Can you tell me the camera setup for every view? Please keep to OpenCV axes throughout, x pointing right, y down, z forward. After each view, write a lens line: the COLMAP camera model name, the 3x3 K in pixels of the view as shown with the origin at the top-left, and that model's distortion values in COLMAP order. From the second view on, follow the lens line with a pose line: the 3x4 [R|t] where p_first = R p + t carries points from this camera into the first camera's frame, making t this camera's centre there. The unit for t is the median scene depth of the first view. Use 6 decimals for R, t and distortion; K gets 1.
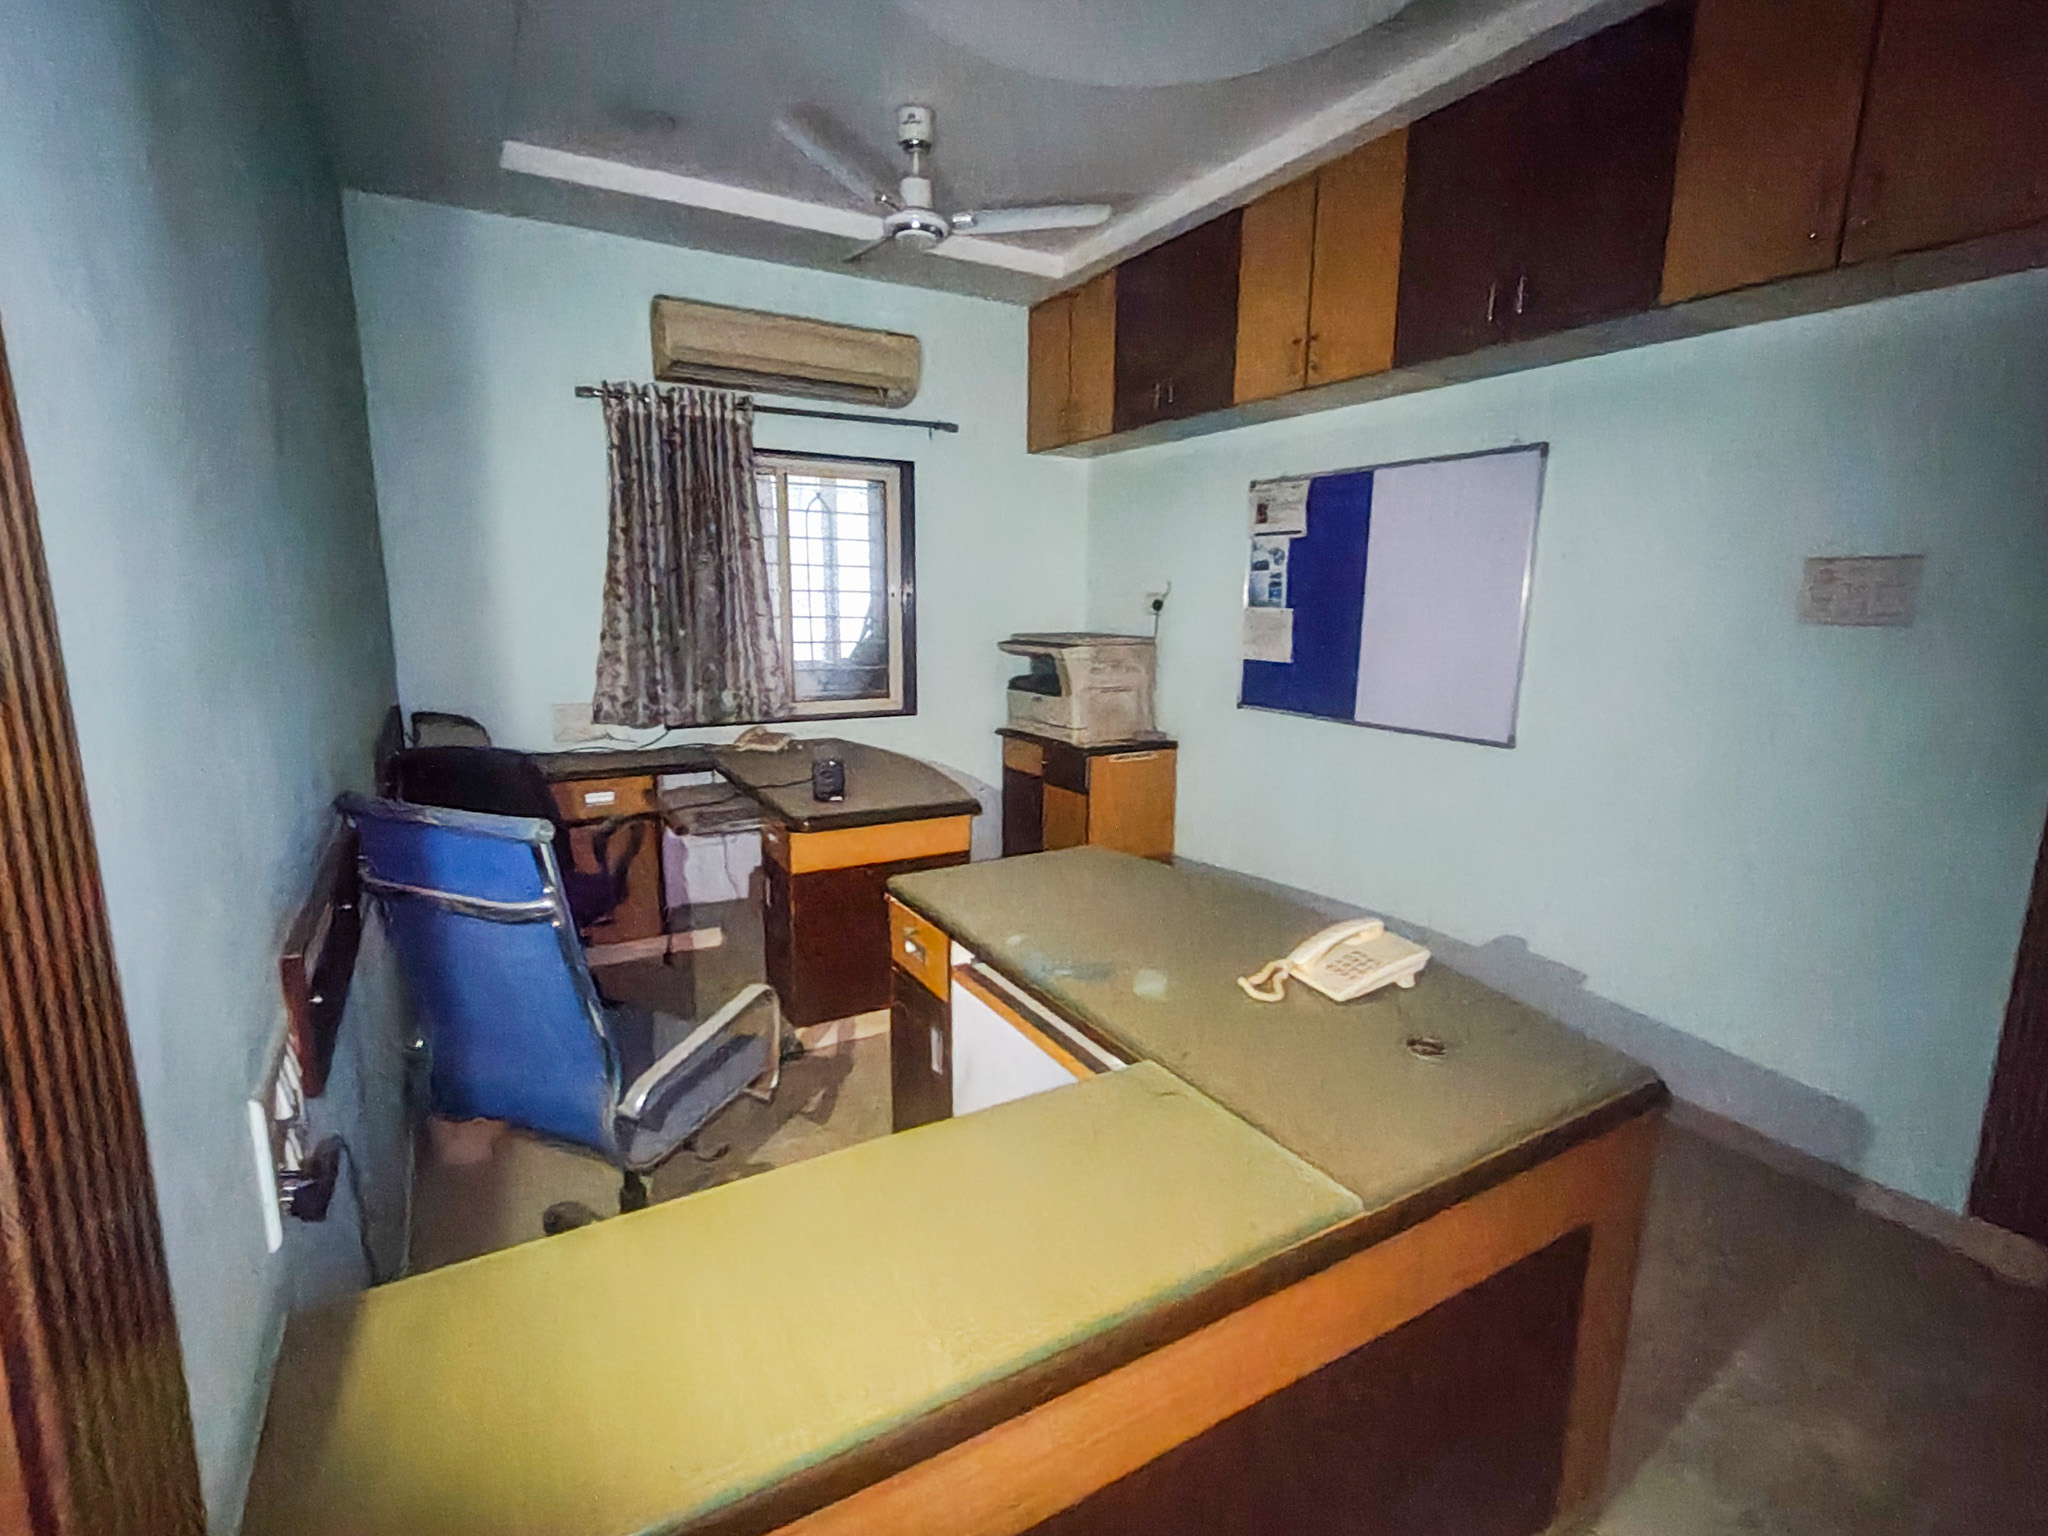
lens RADIAL K [[962.5, 0, 1027.5], [0, 962.5, 769.7], [0, 0, 1]] dist [0.005324, 0.000556]
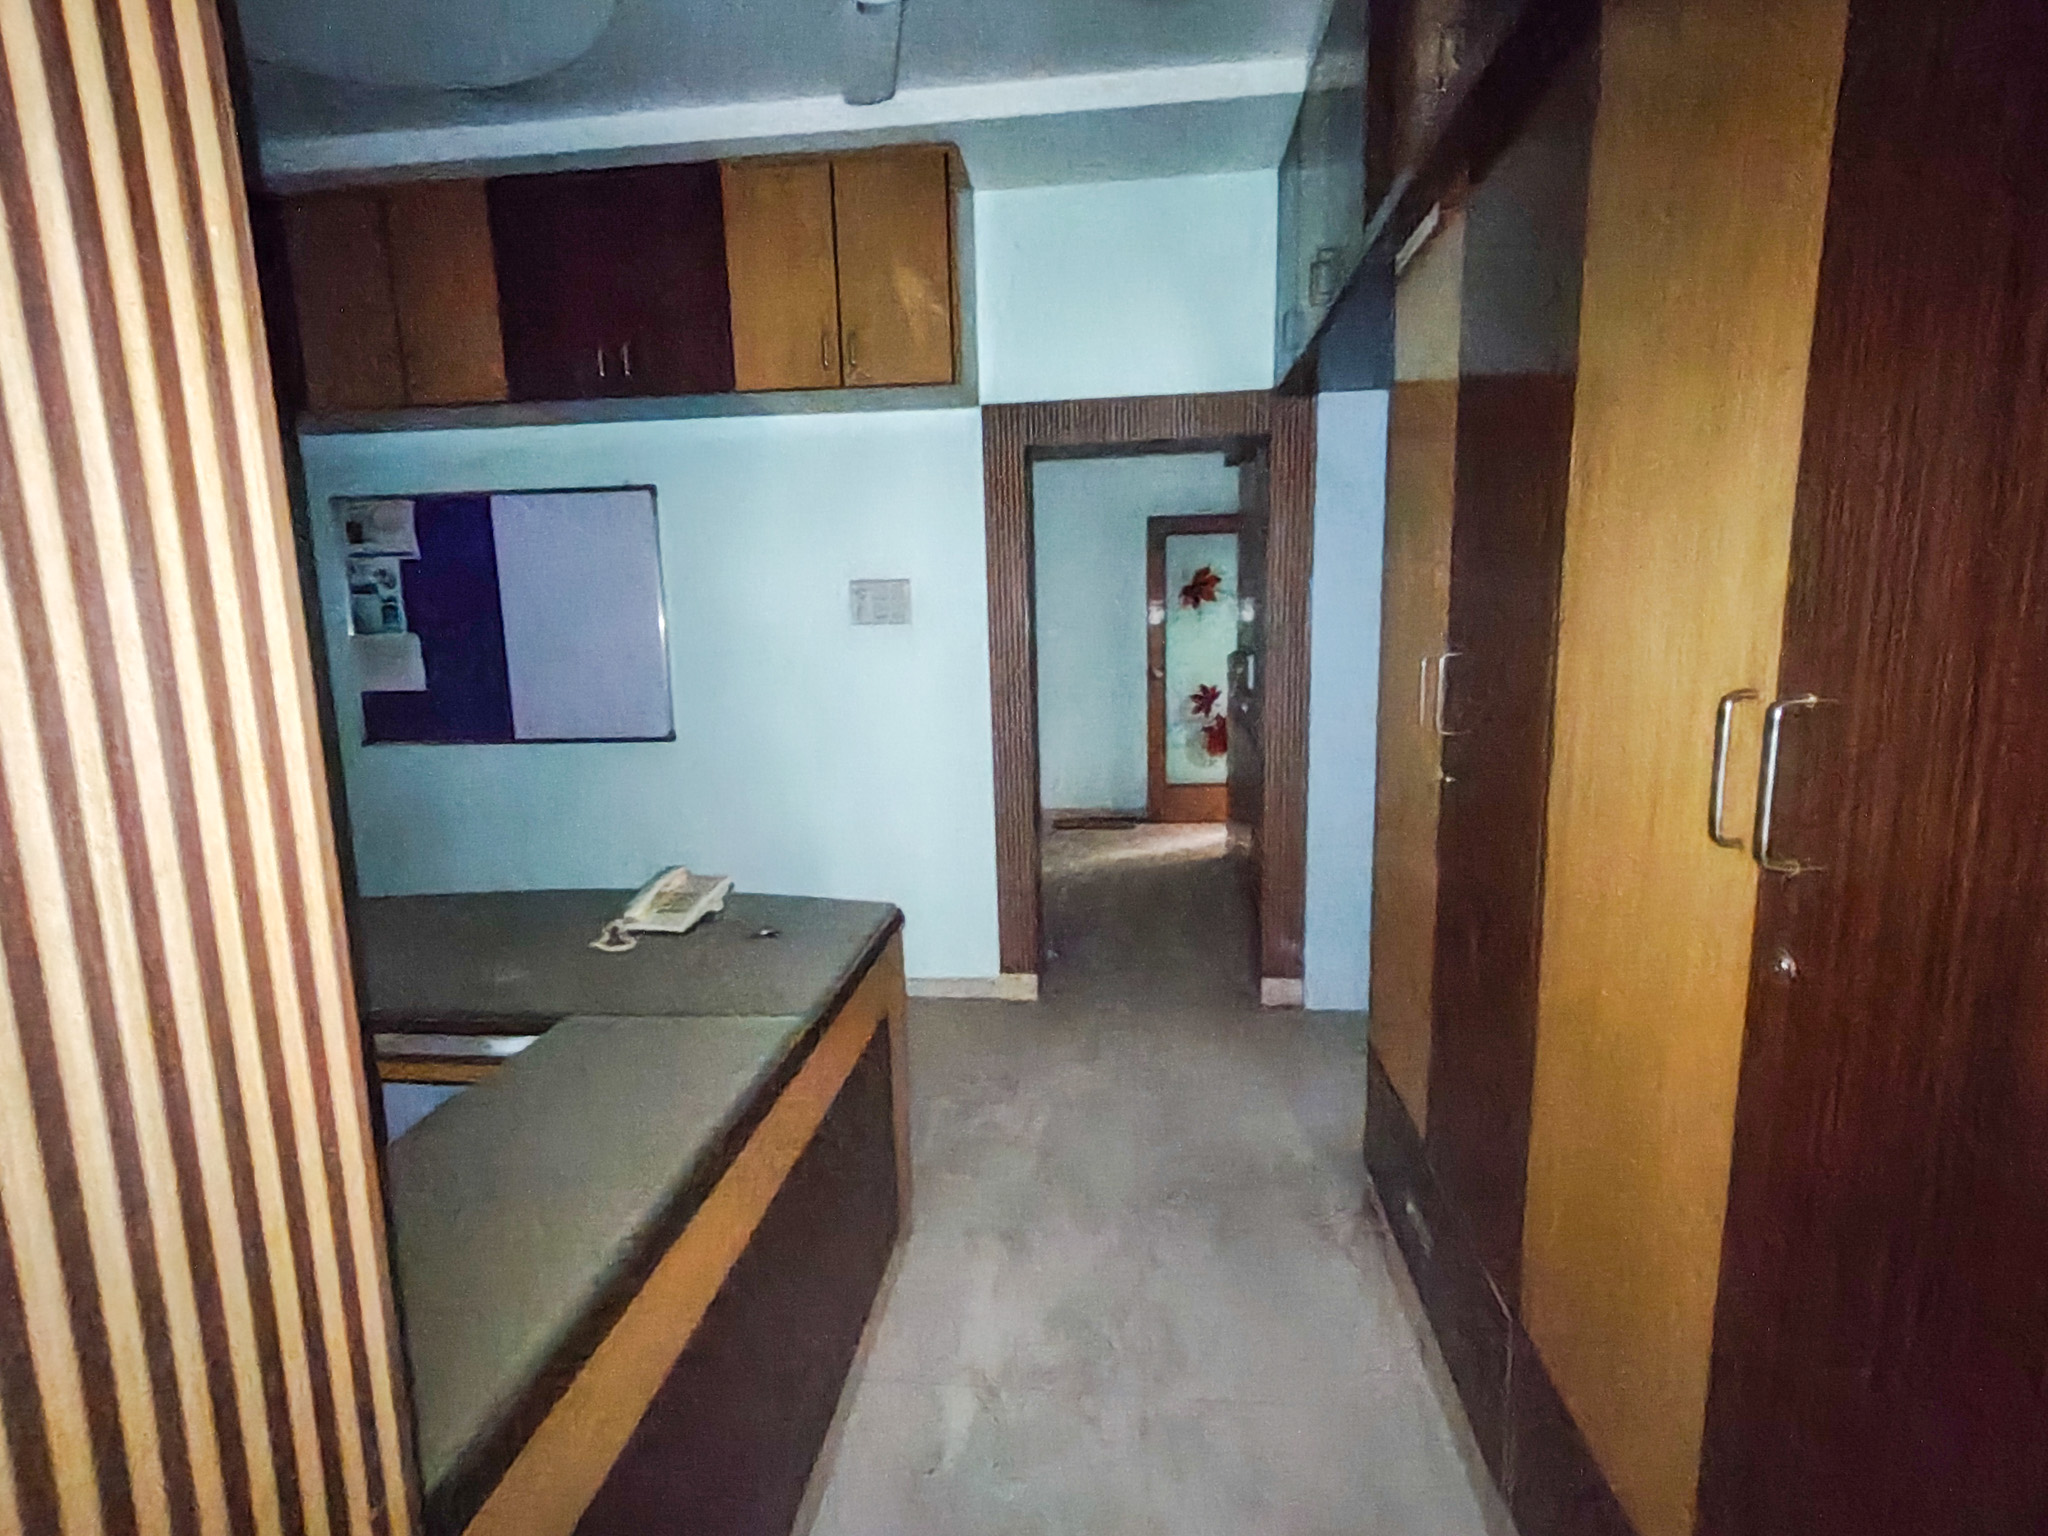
lens RADIAL K [[962.5, 0, 1018.6], [0, 962.5, 769.7], [0, 0, 1]] dist [0.005324, 0.000556]
pose [[0.579443, -0.138684, 0.803127, -0.175207], [0.178128, 0.983142, 0.041253, 0.033627], [-0.795309, 0.119155, 0.594378, -0.026842]]
